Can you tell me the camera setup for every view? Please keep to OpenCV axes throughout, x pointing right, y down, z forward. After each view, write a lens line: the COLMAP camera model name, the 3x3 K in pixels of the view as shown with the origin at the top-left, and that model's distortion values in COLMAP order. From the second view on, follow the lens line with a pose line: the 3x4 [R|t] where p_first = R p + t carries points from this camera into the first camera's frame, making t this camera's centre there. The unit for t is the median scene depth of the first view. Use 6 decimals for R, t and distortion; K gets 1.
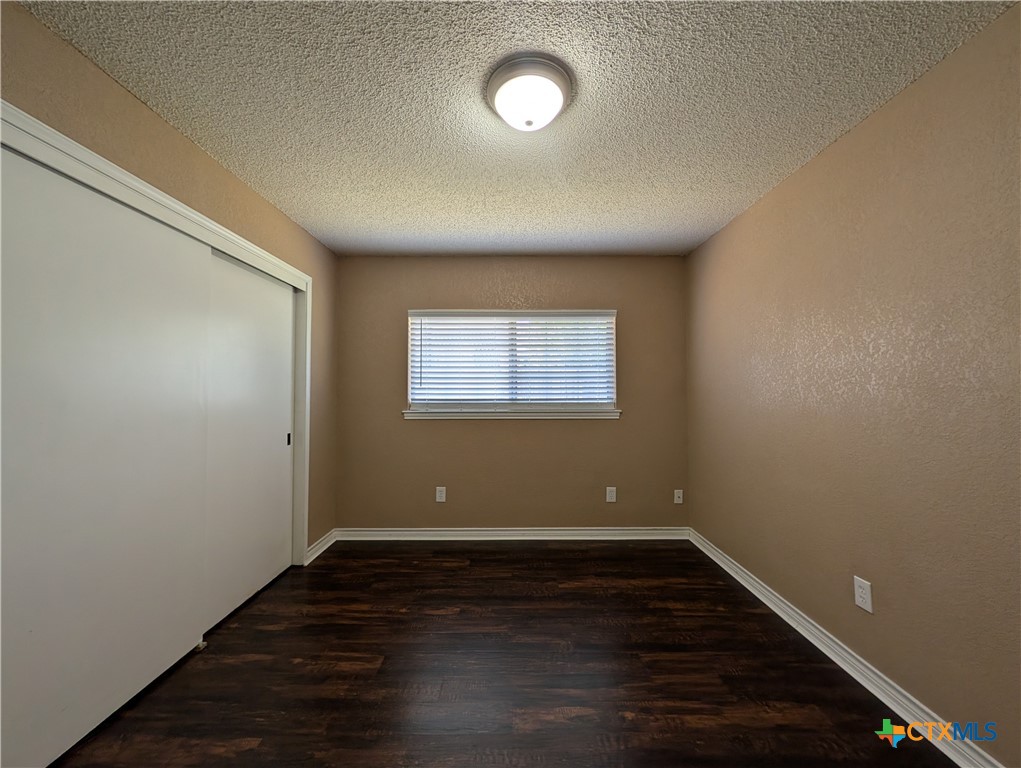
lens RADIAL K [[393.4, 0, 512.8], [0, 393.4, 380.5], [0, 0, 1]] dist [-0.001753, -0.000012]
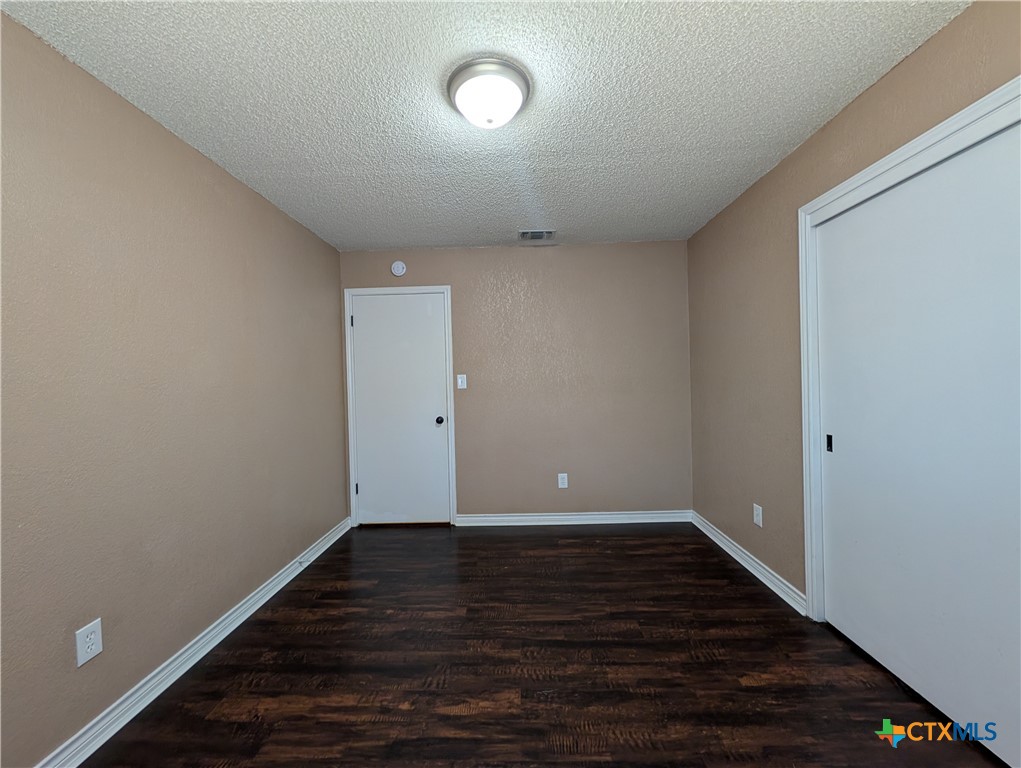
lens RADIAL K [[392.1, 0, 511.5], [0, 392.1, 381.8], [0, 0, 1]] dist [-0.000466, 0.000066]
pose [[-0.999022, 0.026216, 0.035602, -0.023277], [0.025636, 0.999533, -0.016655, 0.028335], [-0.036022, -0.015726, -0.999227, 1.349678]]
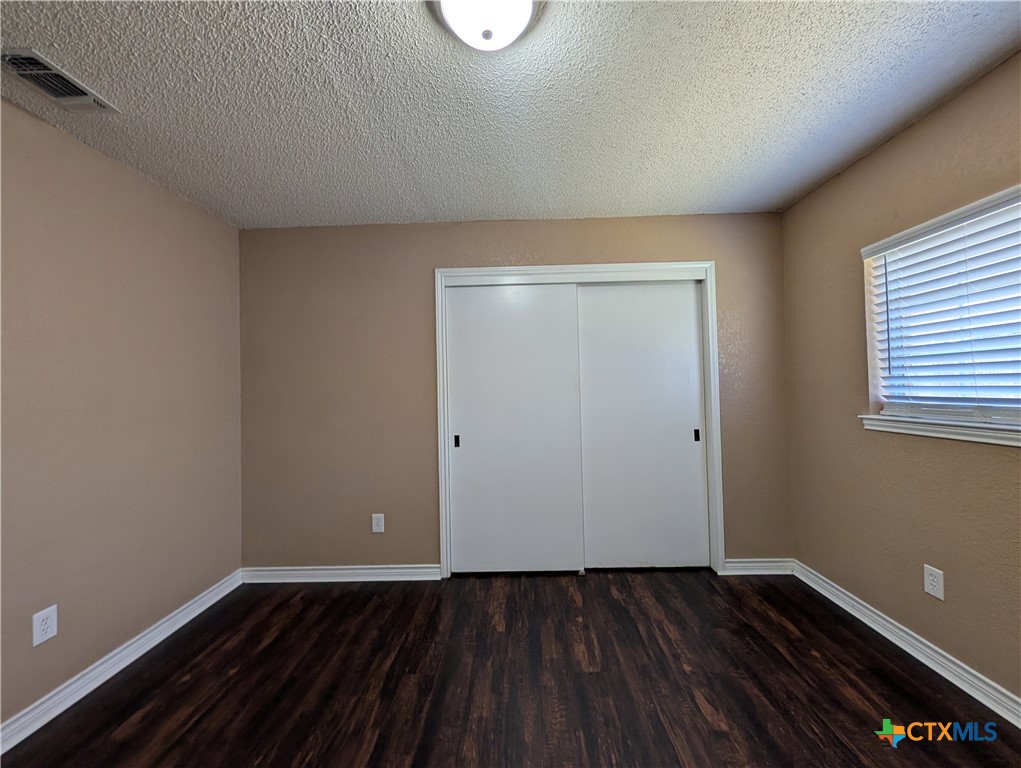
lens RADIAL K [[392.1, 0, 511.5], [0, 392.1, 381.8], [0, 0, 1]] dist [-0.000466, 0.000066]
pose [[-0.026701, -0.022083, -0.999399, 0.515052], [0.049046, 0.998523, -0.023374, 0.018994], [0.998440, -0.049641, -0.025579, 0.693648]]
